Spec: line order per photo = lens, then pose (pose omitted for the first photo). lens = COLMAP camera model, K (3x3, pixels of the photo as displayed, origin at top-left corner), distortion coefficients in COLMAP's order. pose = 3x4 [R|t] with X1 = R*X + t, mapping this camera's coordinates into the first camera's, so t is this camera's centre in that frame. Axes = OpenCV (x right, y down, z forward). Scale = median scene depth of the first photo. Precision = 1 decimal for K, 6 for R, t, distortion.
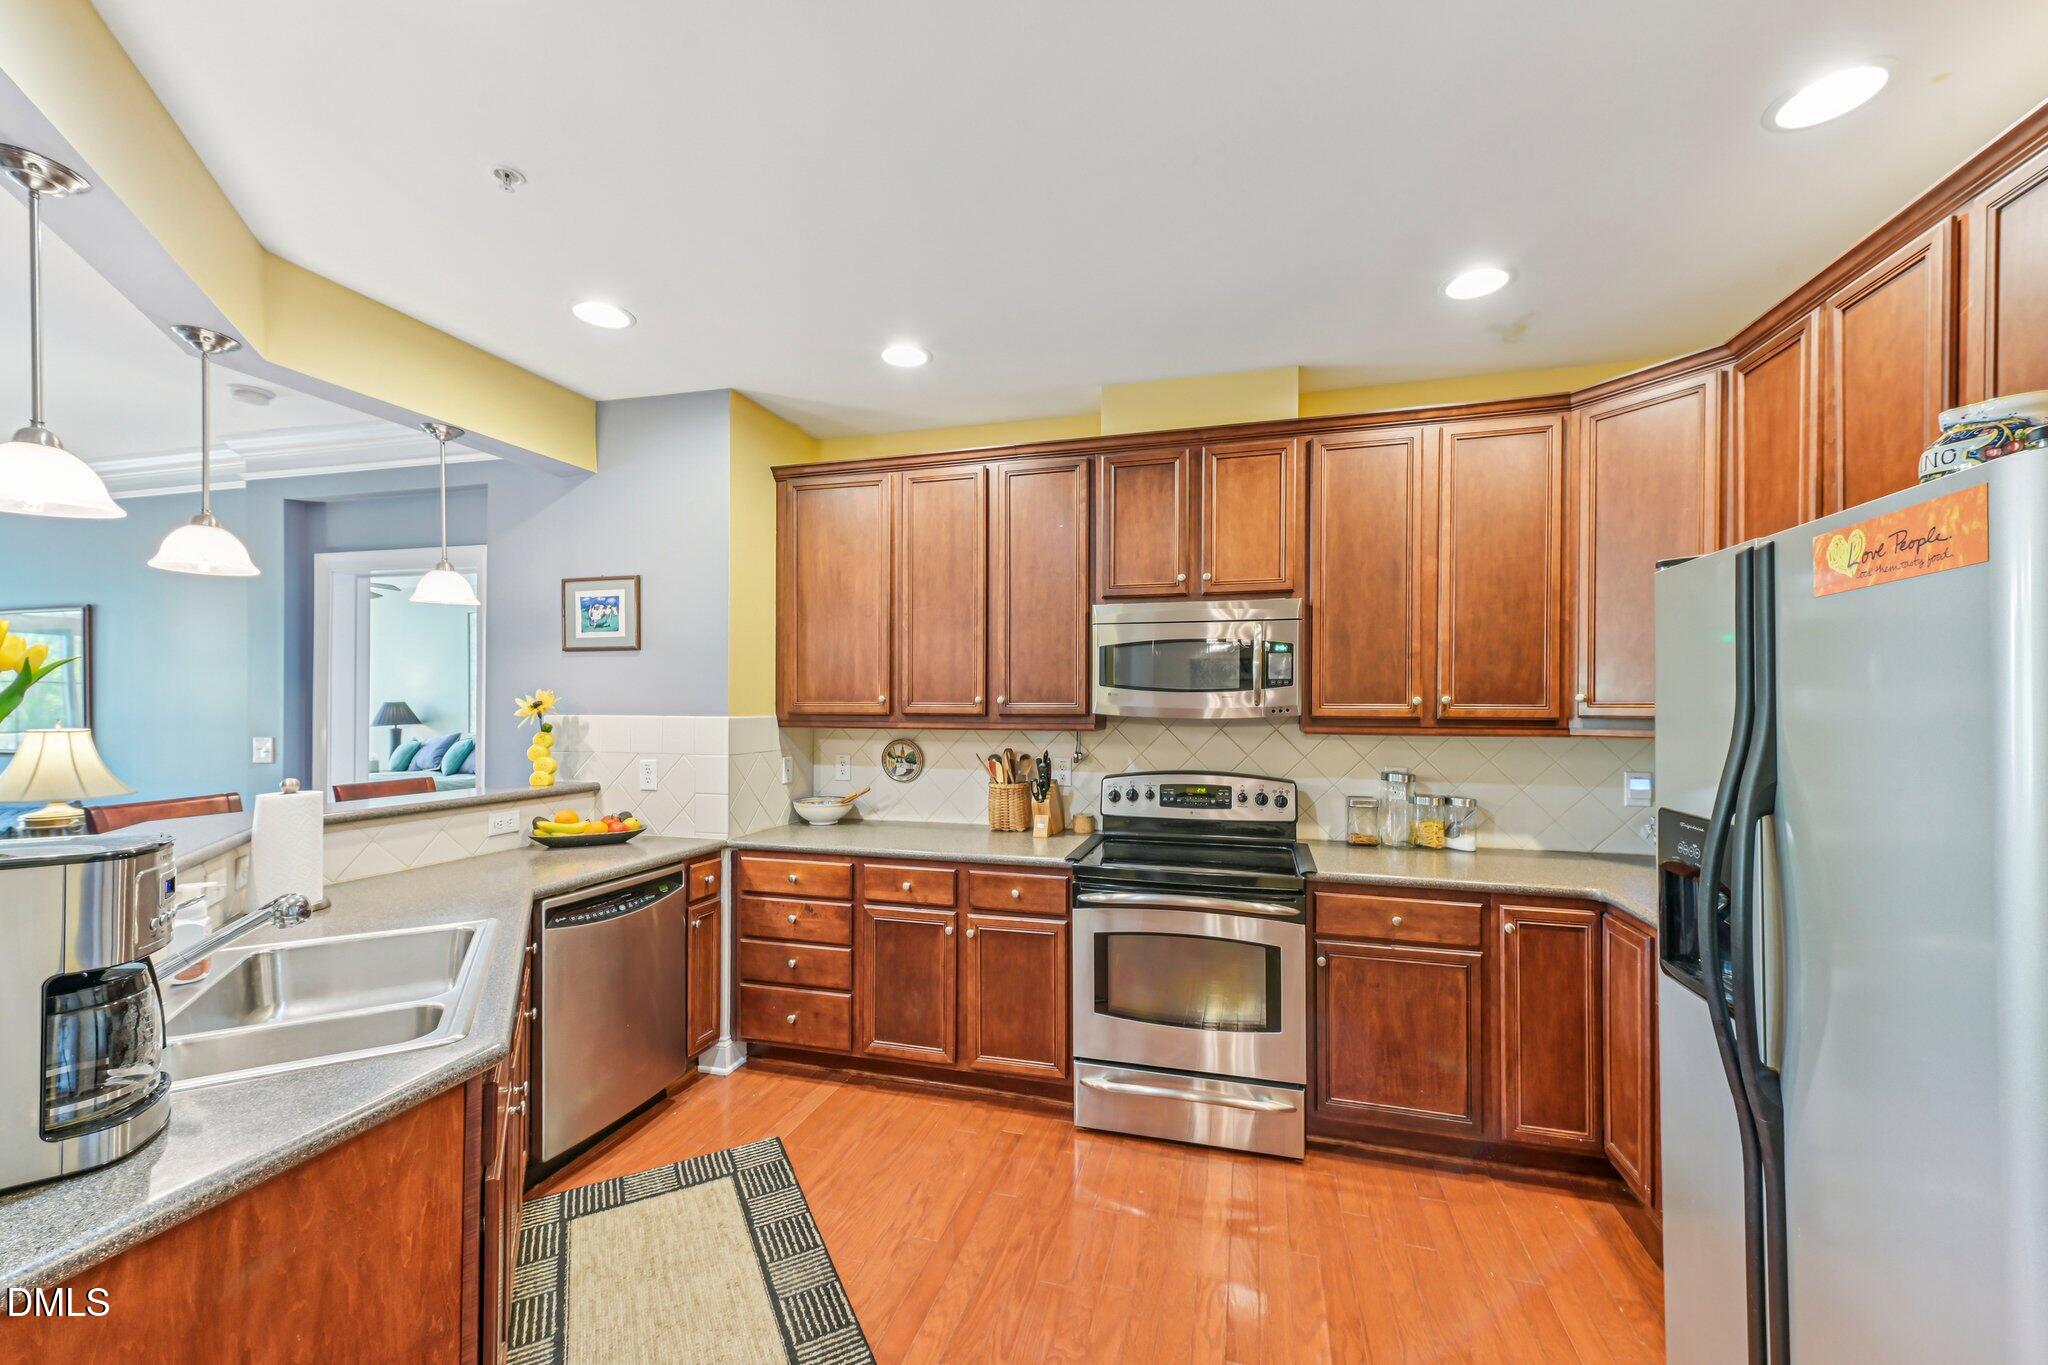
lens RADIAL K [[799.7, 0, 1033.0], [0, 799.7, 709.2], [0, 0, 1]] dist [0.017763, -0.002625]
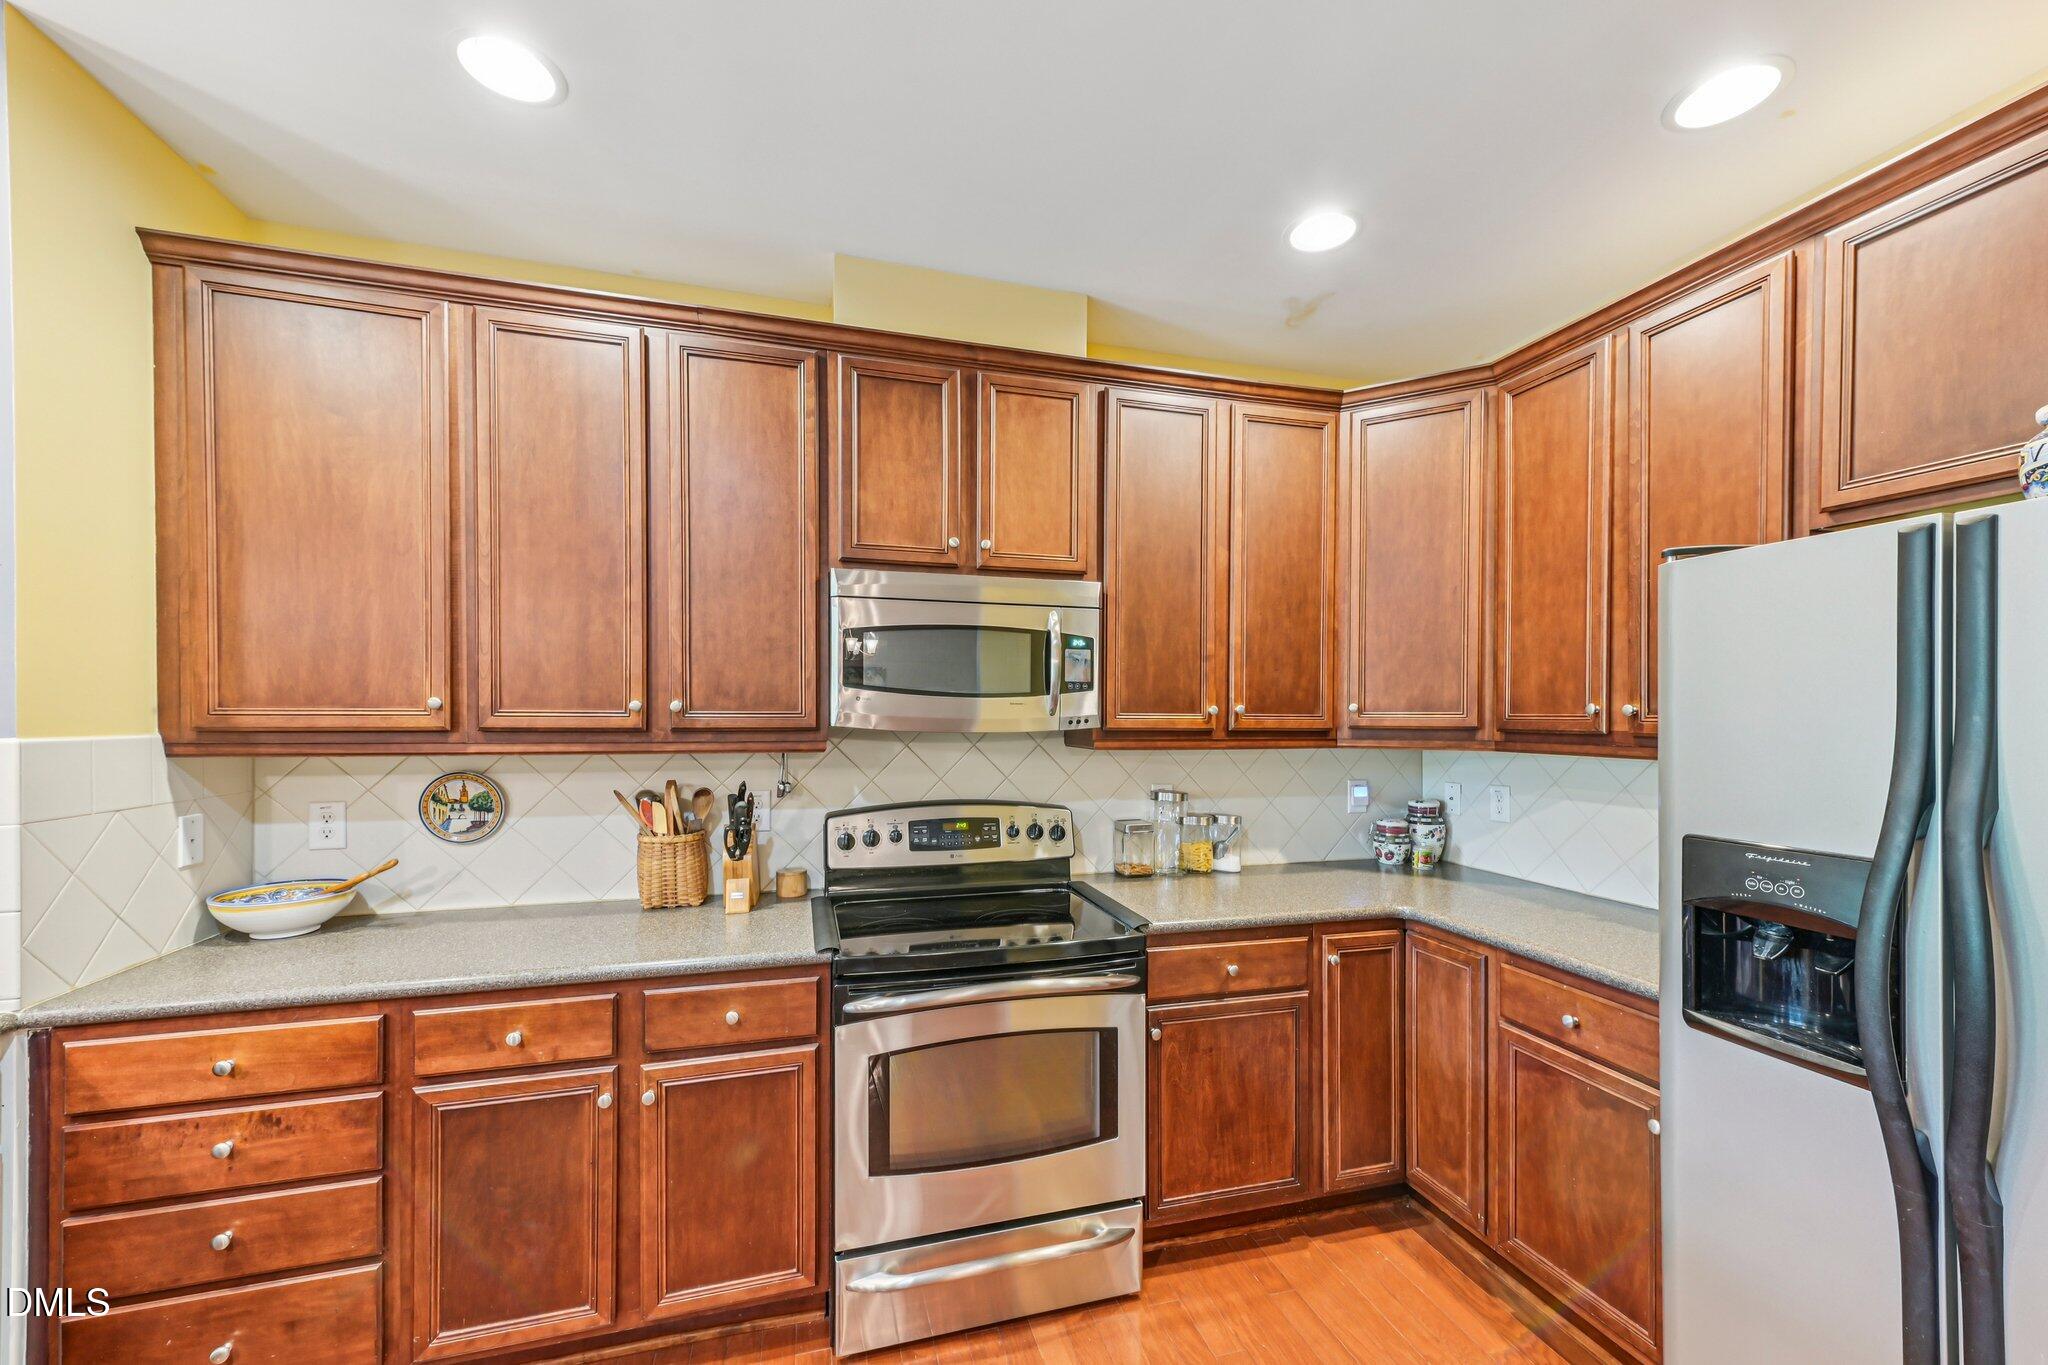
lens RADIAL K [[799.7, 0, 1030.9], [0, 799.7, 725.6], [0, 0, 1]] dist [0.017763, -0.002625]
pose [[0.854006, -0.006111, 0.520227, -0.145959], [0.001192, 0.999951, 0.009789, -0.002237], [-0.520261, -0.007739, 0.853972, 0.344326]]
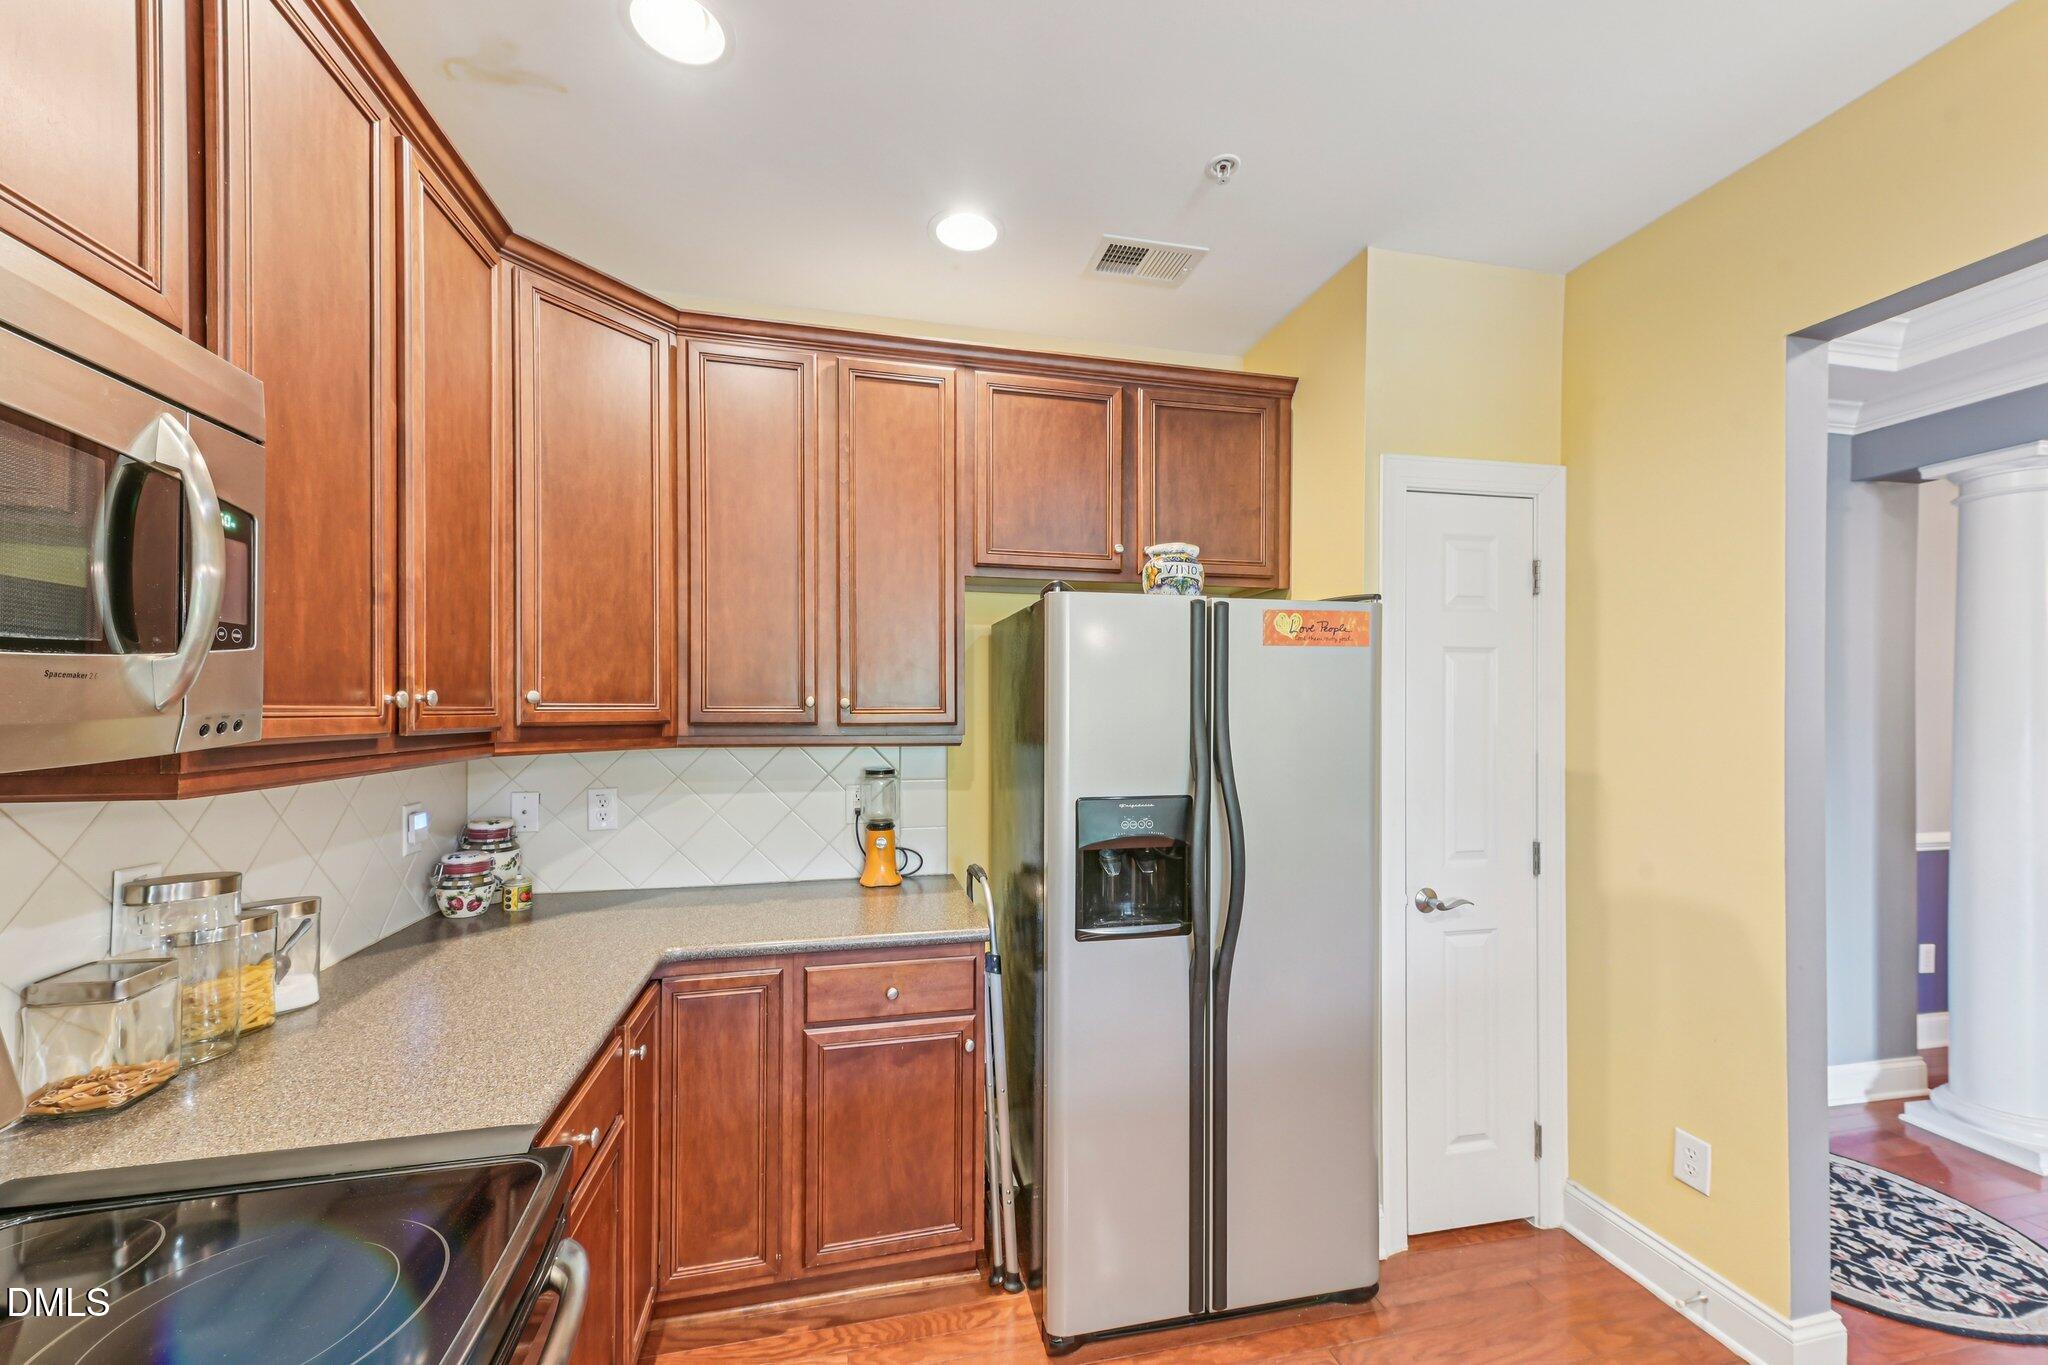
lens RADIAL K [[799.7, 0, 1017.9], [0, 799.7, 707.7], [0, 0, 1]] dist [0.017763, -0.002625]
pose [[-0.468159, -0.004316, 0.883634, -0.102317], [0.001005, 0.999985, 0.005416, -0.007403], [-0.883644, 0.003423, -0.468147, 0.878409]]
